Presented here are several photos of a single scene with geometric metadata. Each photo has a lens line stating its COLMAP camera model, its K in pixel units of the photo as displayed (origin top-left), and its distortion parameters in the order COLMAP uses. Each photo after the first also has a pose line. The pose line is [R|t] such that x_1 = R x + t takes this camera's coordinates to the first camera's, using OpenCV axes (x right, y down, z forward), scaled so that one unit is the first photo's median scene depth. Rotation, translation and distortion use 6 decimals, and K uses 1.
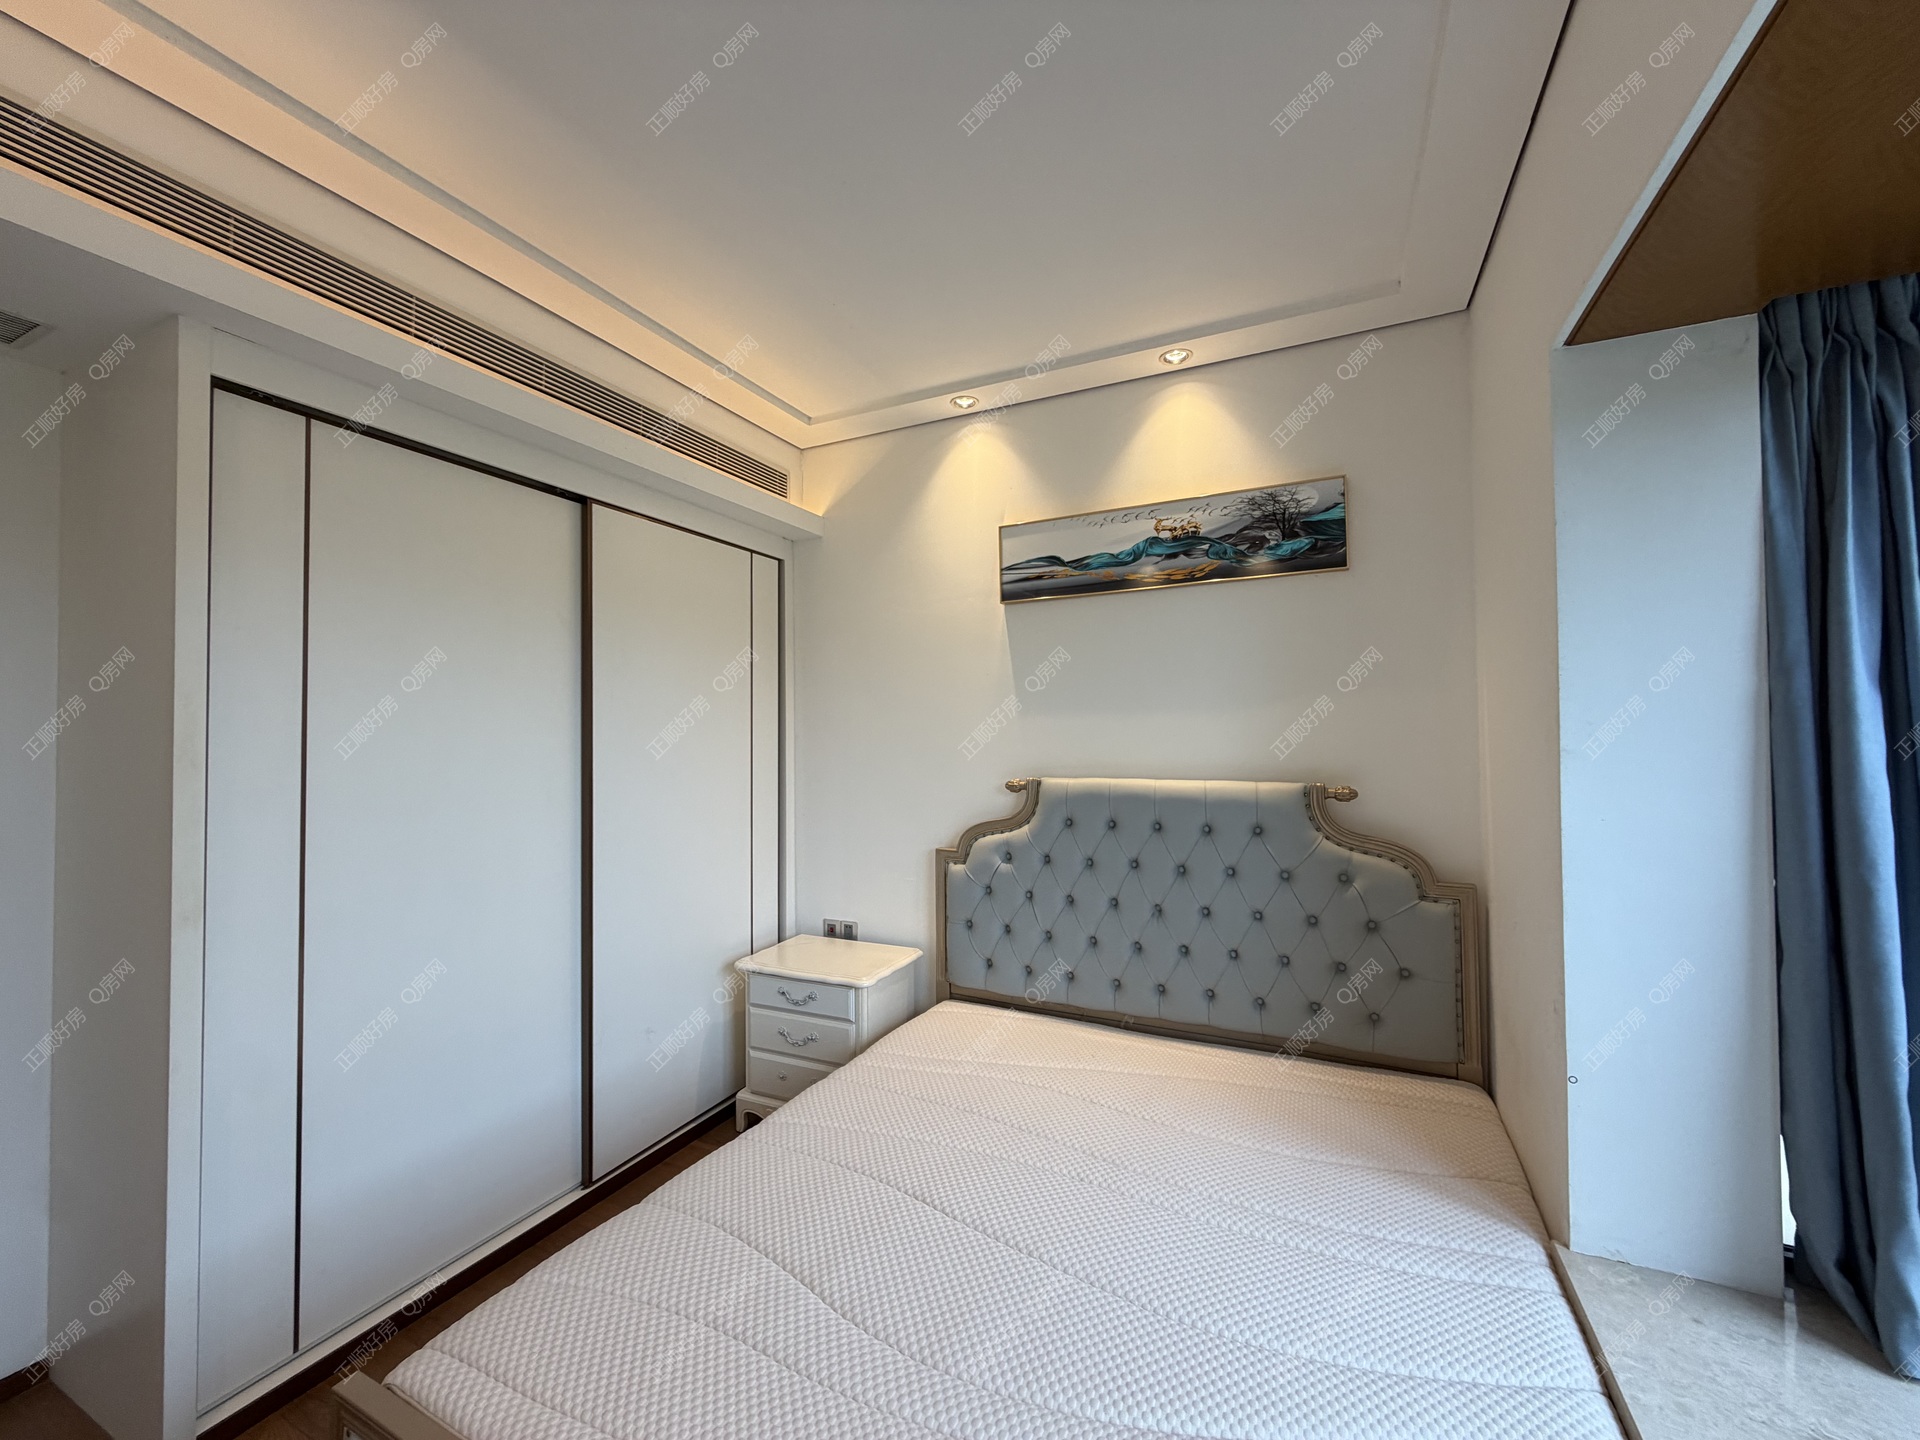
lens RADIAL K [[766.2, 0, 960.0], [0, 766.2, 720.0], [0, 0, 1]] dist [-0.001603, 0.000209]
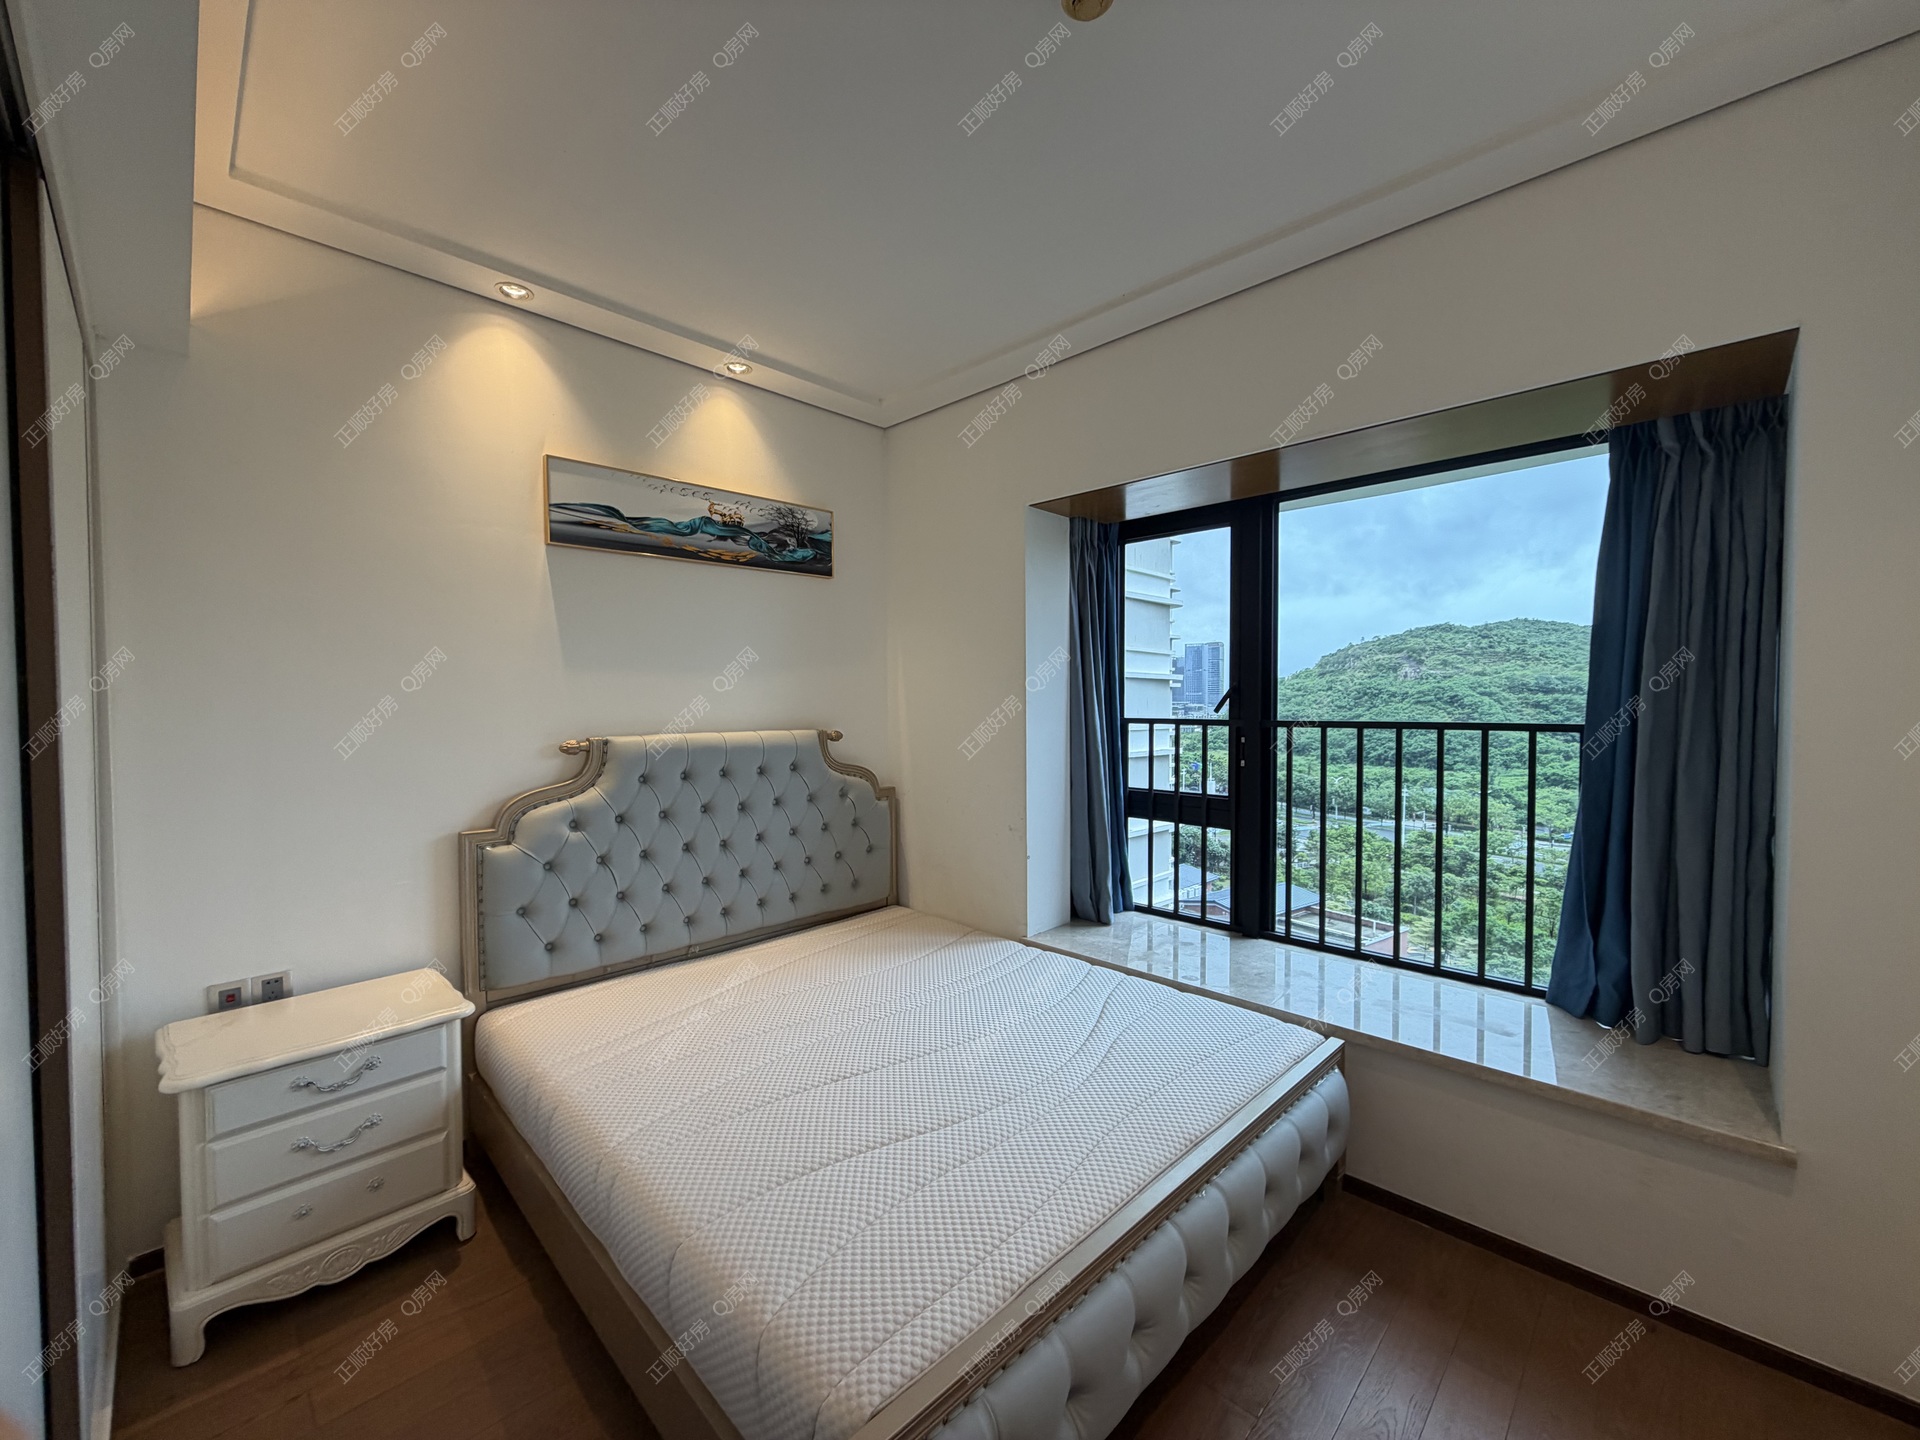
lens RADIAL K [[812.2, 0, 899.5], [0, 812.2, 723.6], [0, 0, 1]] dist [0.000113, 0.000177]
pose [[0.325733, -0.020188, 0.945246, -0.784491], [-0.018118, 0.999455, 0.027590, 0.025205], [-0.945288, -0.026113, 0.325190, 0.340485]]
